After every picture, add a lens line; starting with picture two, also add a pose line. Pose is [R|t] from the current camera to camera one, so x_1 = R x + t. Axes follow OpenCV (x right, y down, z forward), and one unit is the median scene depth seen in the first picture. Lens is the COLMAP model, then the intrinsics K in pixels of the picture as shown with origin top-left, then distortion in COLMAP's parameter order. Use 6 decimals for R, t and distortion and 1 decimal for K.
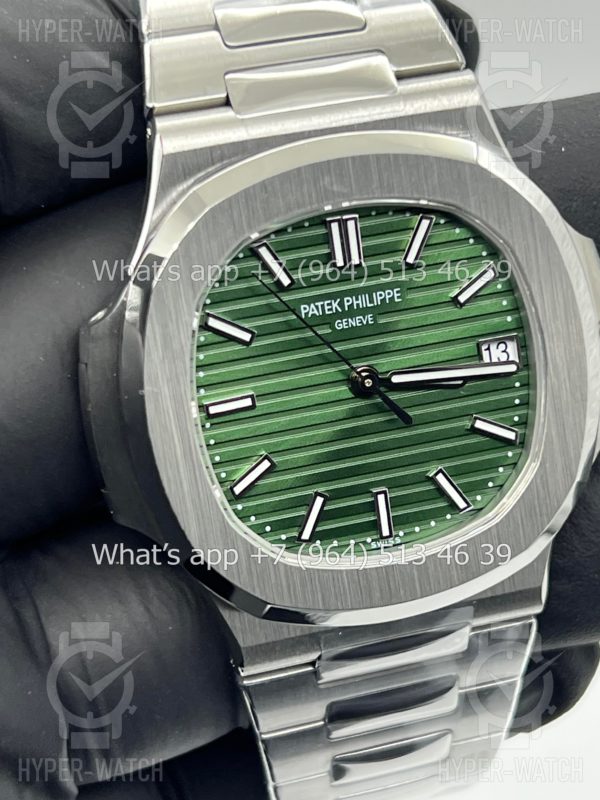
lens RADIAL K [[1837.5, 0, 300.0], [0, 1837.5, 400.0], [0, 0, 1]] dist [0.326305, 0.232879]
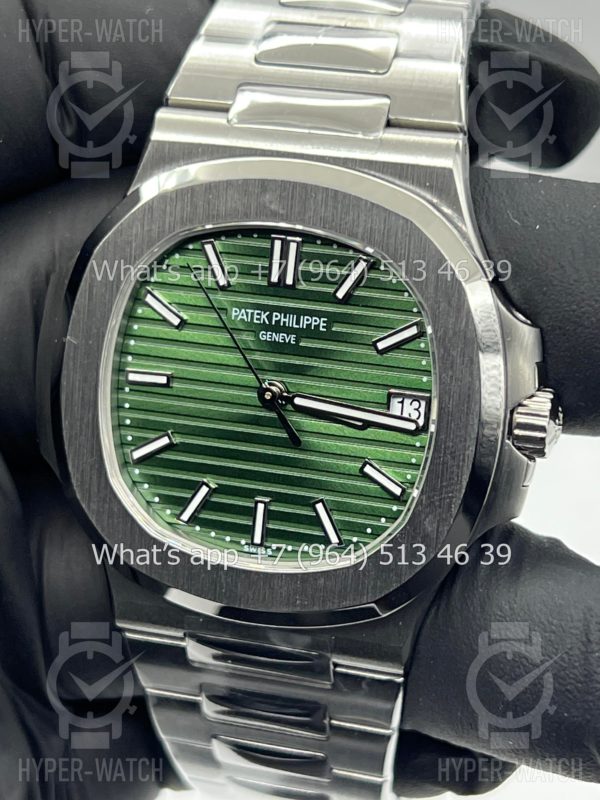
lens RADIAL K [[1837.5, 0, 300.0], [0, 1837.5, 400.0], [0, 0, 1]] dist [0.326305, 0.232879]
pose [[0.844565, 0.285777, -0.452815, 0.525725], [-0.295413, 0.954002, 0.051096, -0.065616], [0.446588, 0.090613, 0.890139, 0.072742]]
